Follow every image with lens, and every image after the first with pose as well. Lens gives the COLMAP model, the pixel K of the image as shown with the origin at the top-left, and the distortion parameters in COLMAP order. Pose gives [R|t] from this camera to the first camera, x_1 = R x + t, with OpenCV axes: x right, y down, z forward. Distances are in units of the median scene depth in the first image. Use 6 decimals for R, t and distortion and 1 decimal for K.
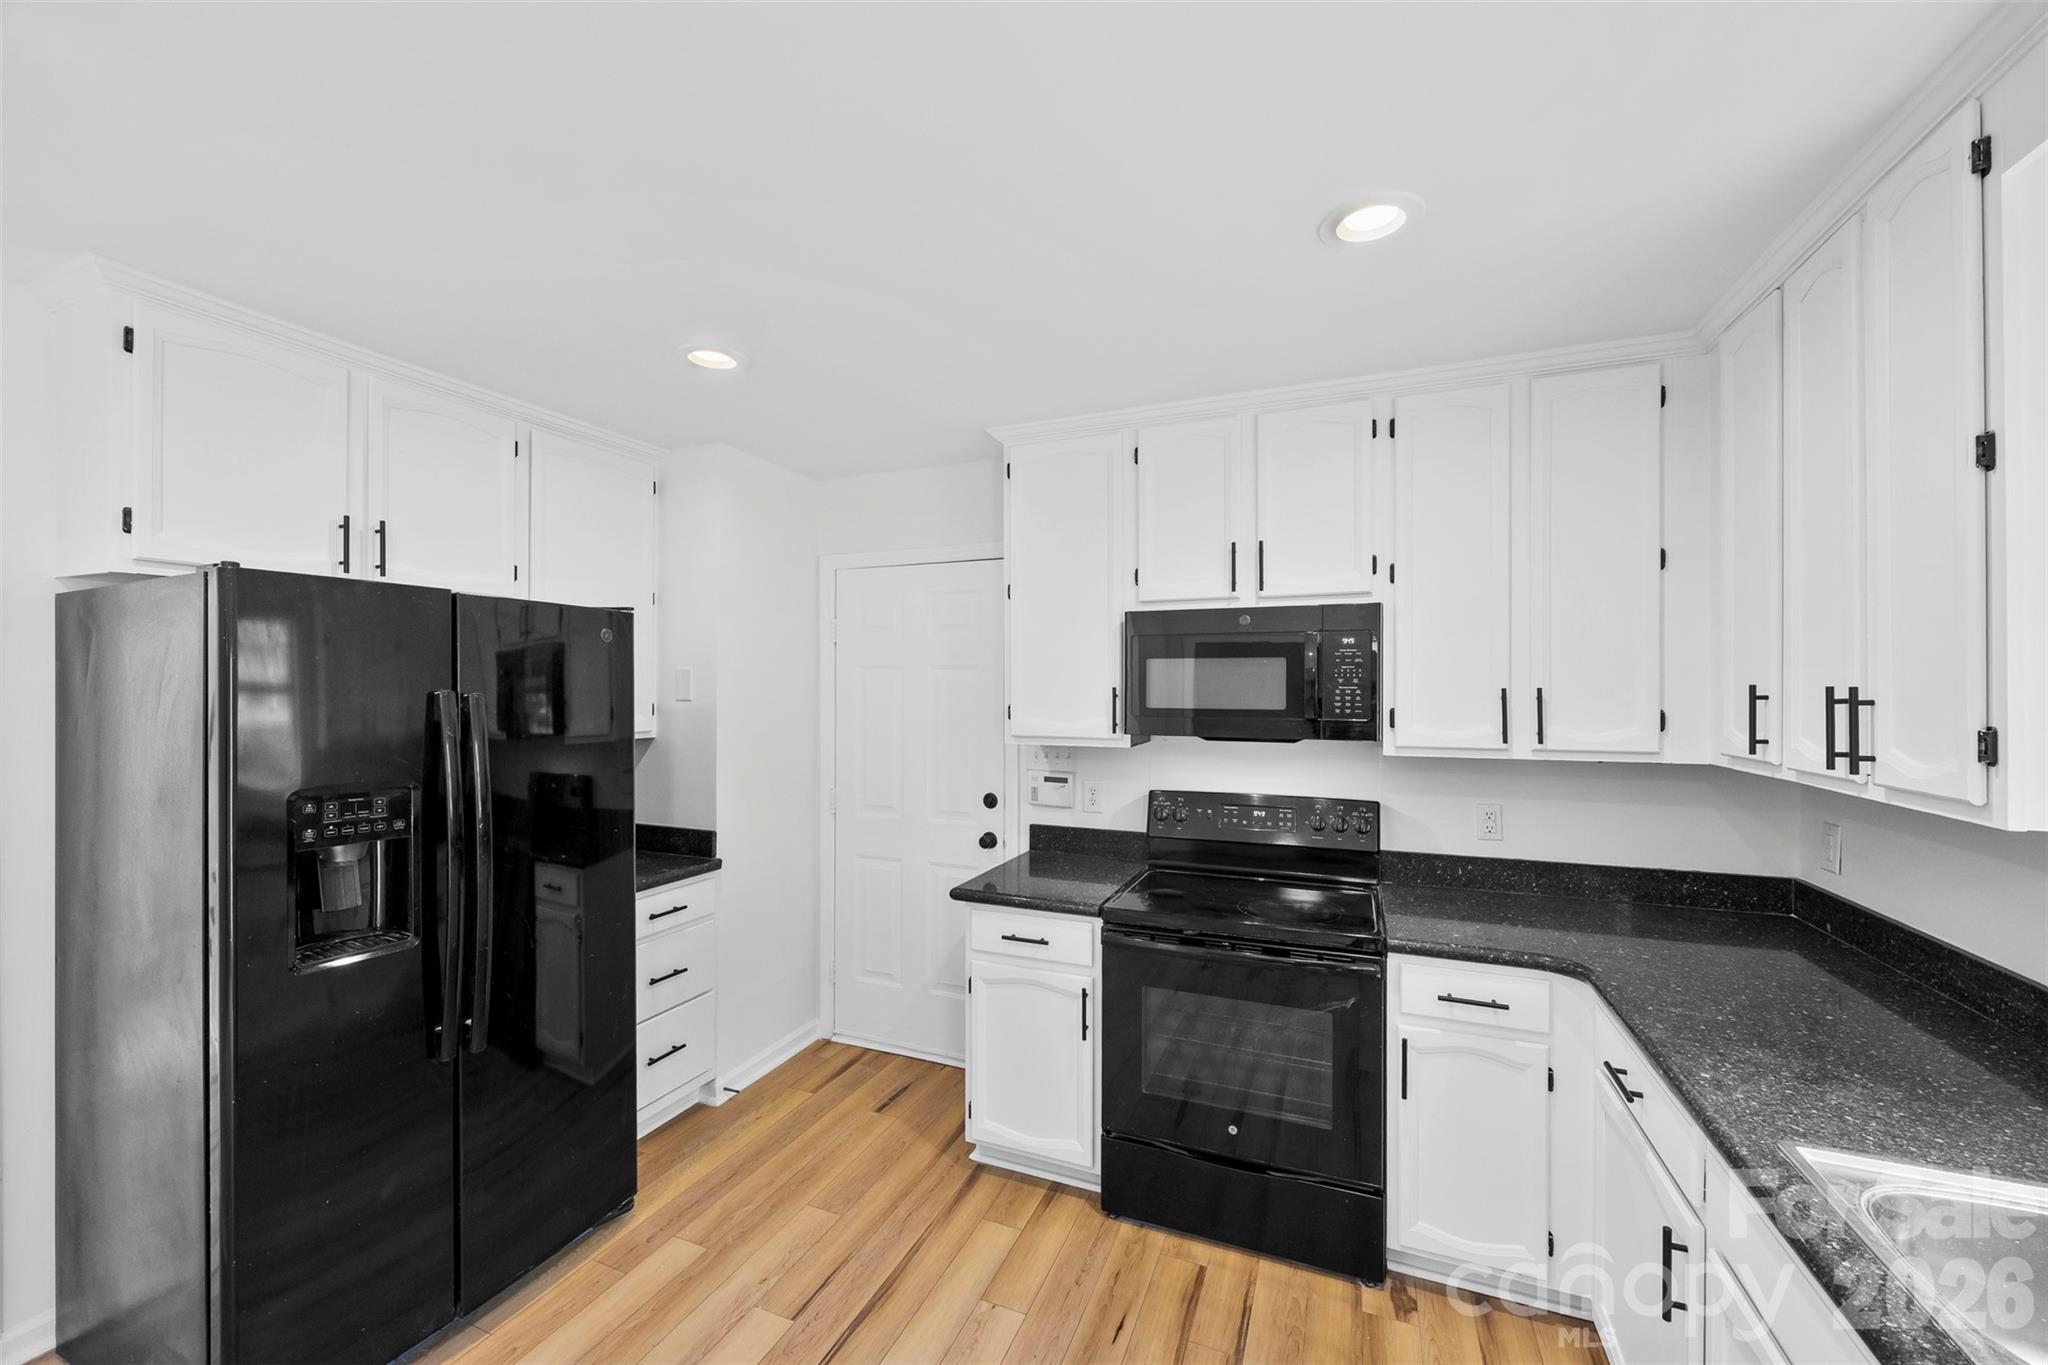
lens RADIAL K [[784.6, 0, 1024.0], [0, 784.6, 682.5], [0, 0, 1]] dist [-0.003538, 0.000054]
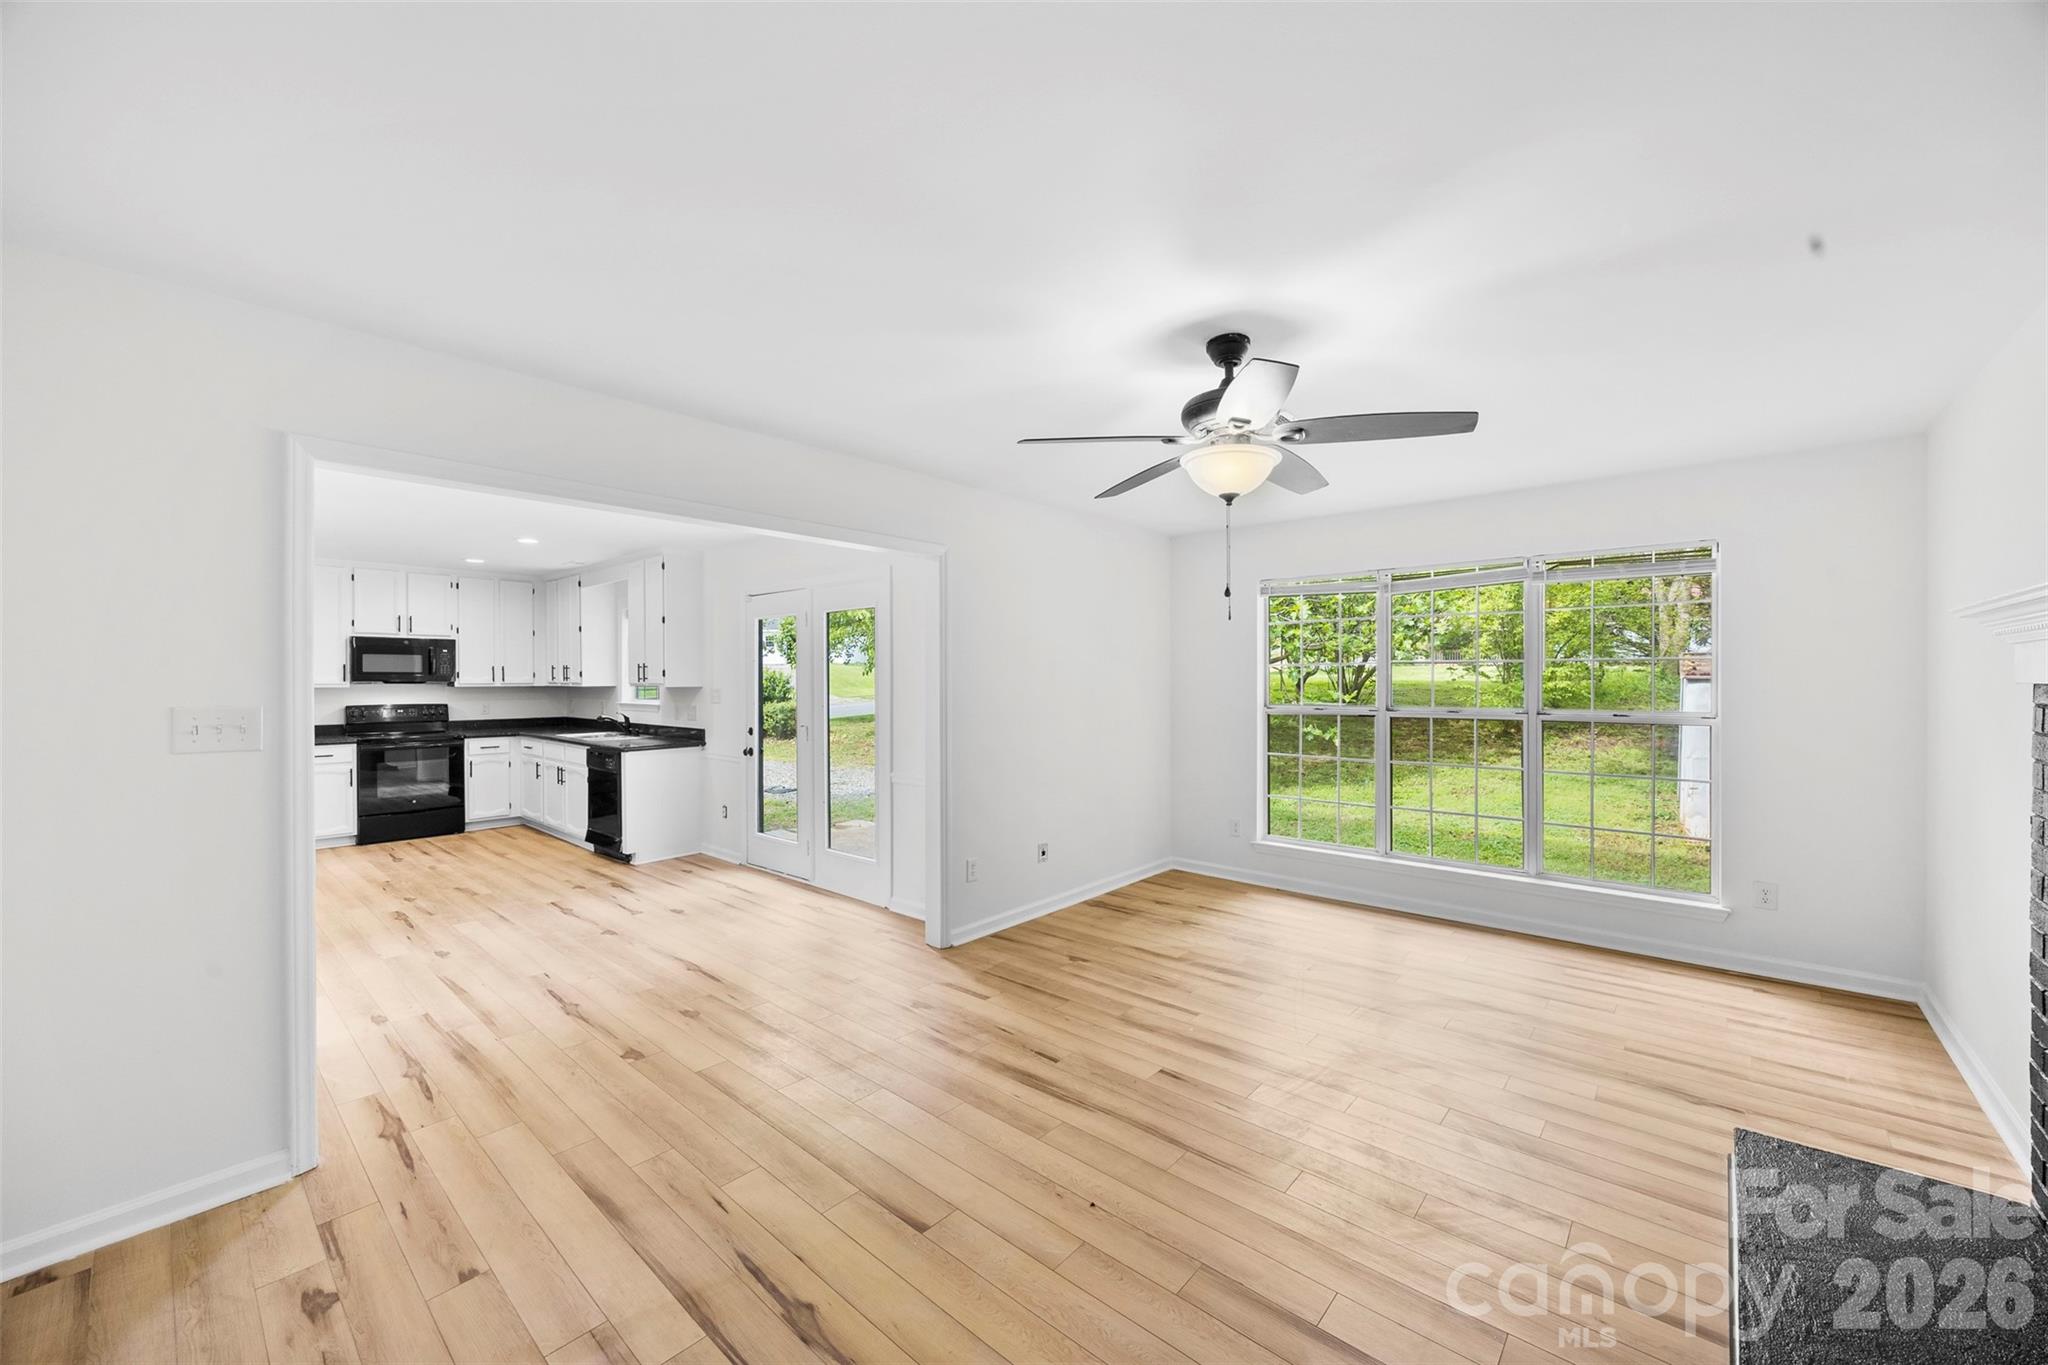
lens RADIAL K [[784.6, 0, 1024.0], [0, 784.6, 682.5], [0, 0, 1]] dist [-0.003538, 0.000054]
pose [[0.308546, -0.002413, 0.951206, -1.896977], [-0.003058, 0.999989, 0.003529, 0.057781], [-0.951204, -0.003998, 0.308535, -2.236569]]
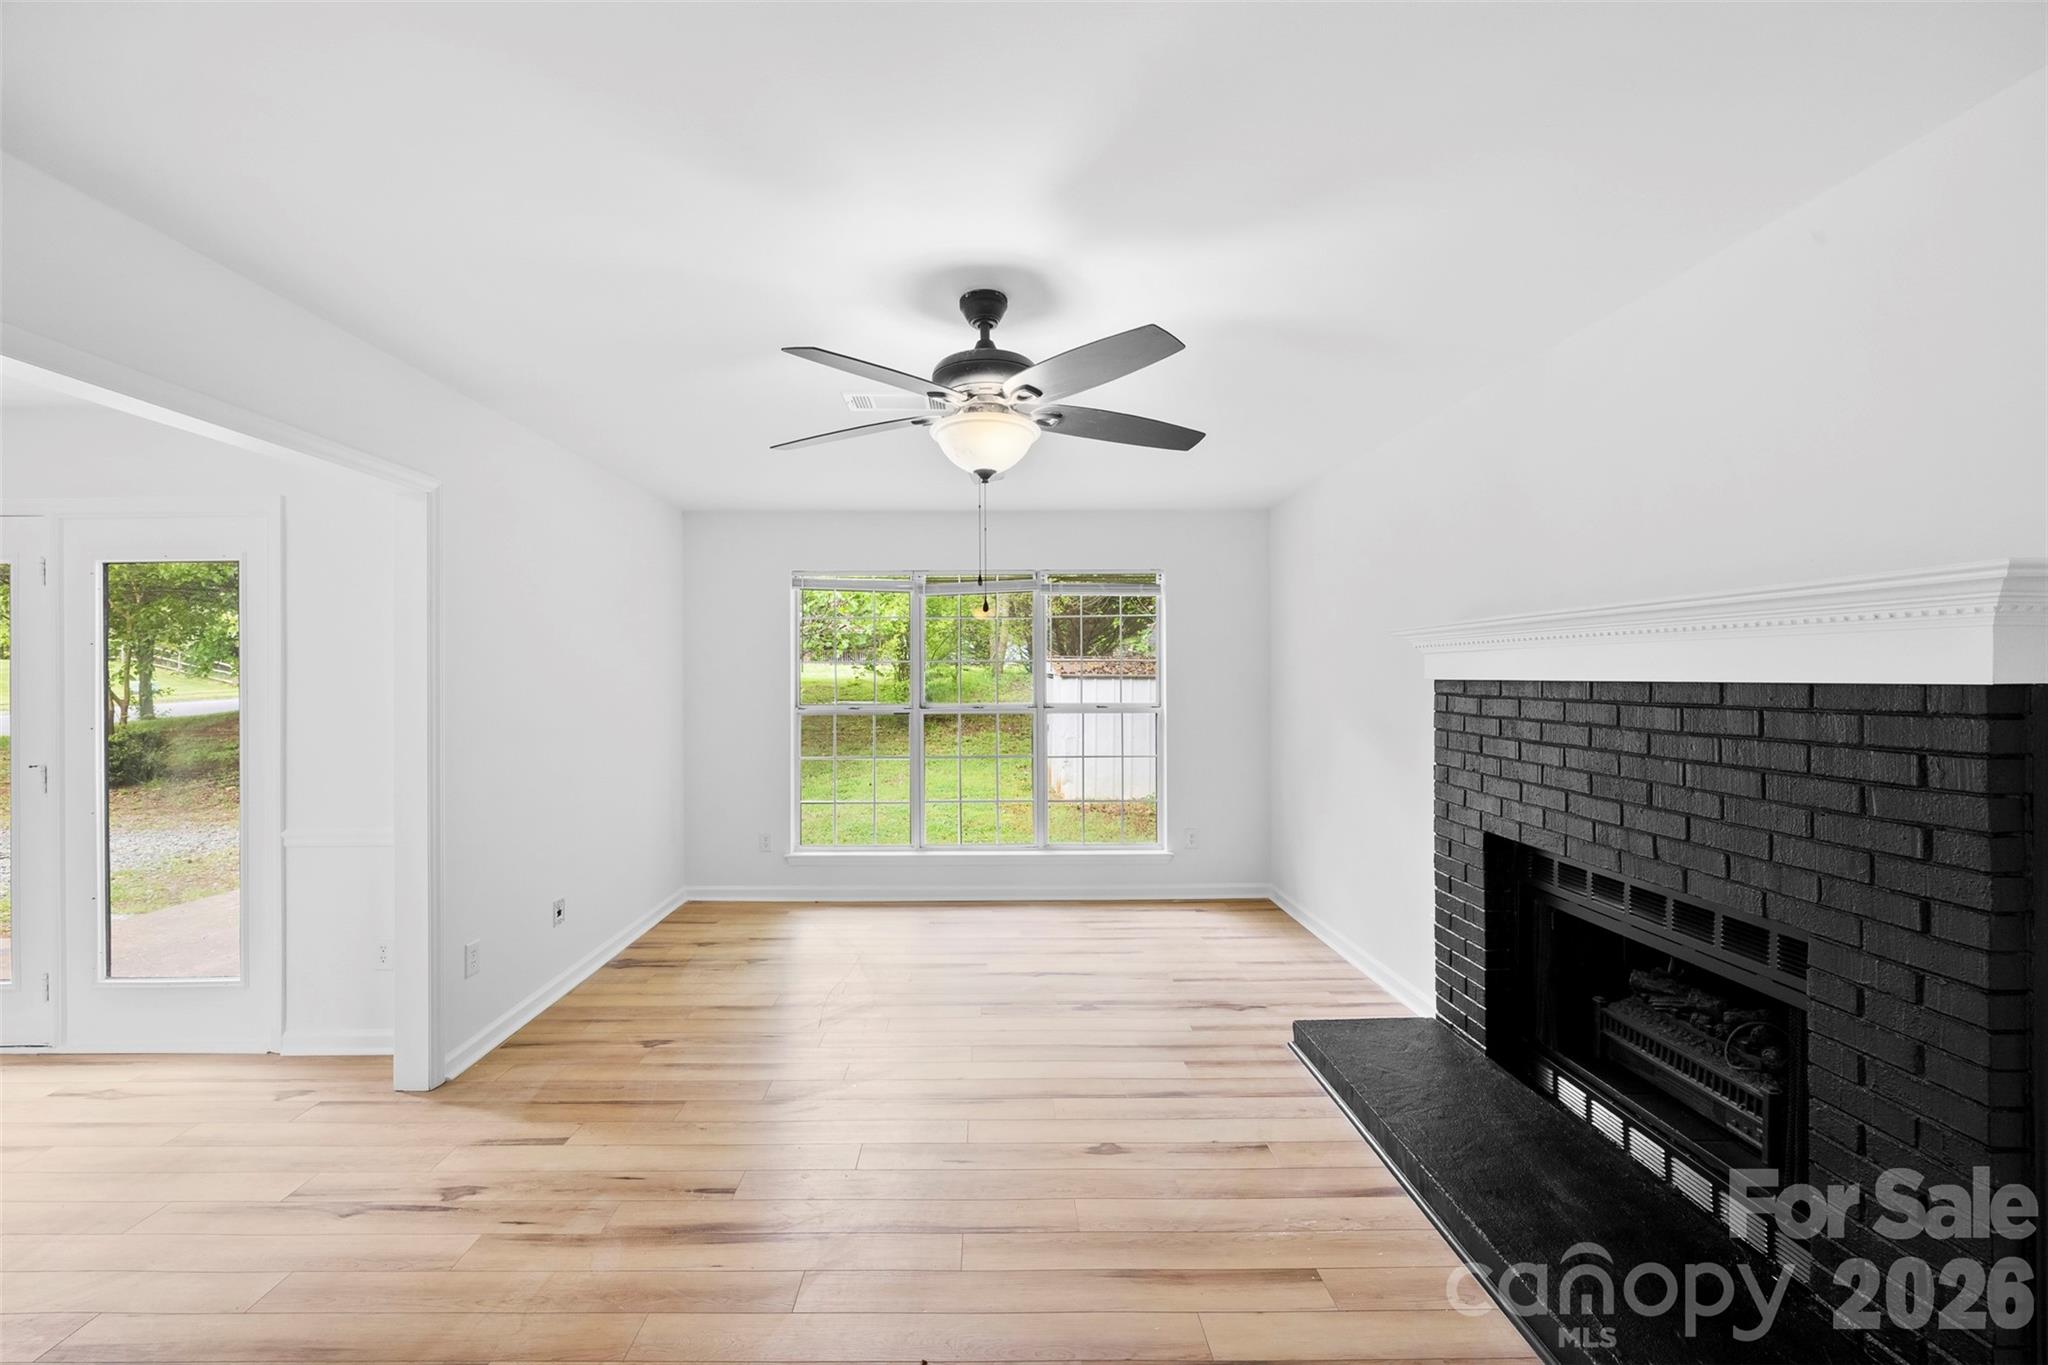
lens RADIAL K [[795.1, 0, 991.7], [0, 795.1, 674.2], [0, 0, 1]] dist [-0.001679, 0.000025]
pose [[-0.400582, 0.005672, 0.916244, -1.681142], [0.000382, 0.999982, -0.006023, 0.057087], [-0.916261, -0.002063, -0.400576, -1.797405]]
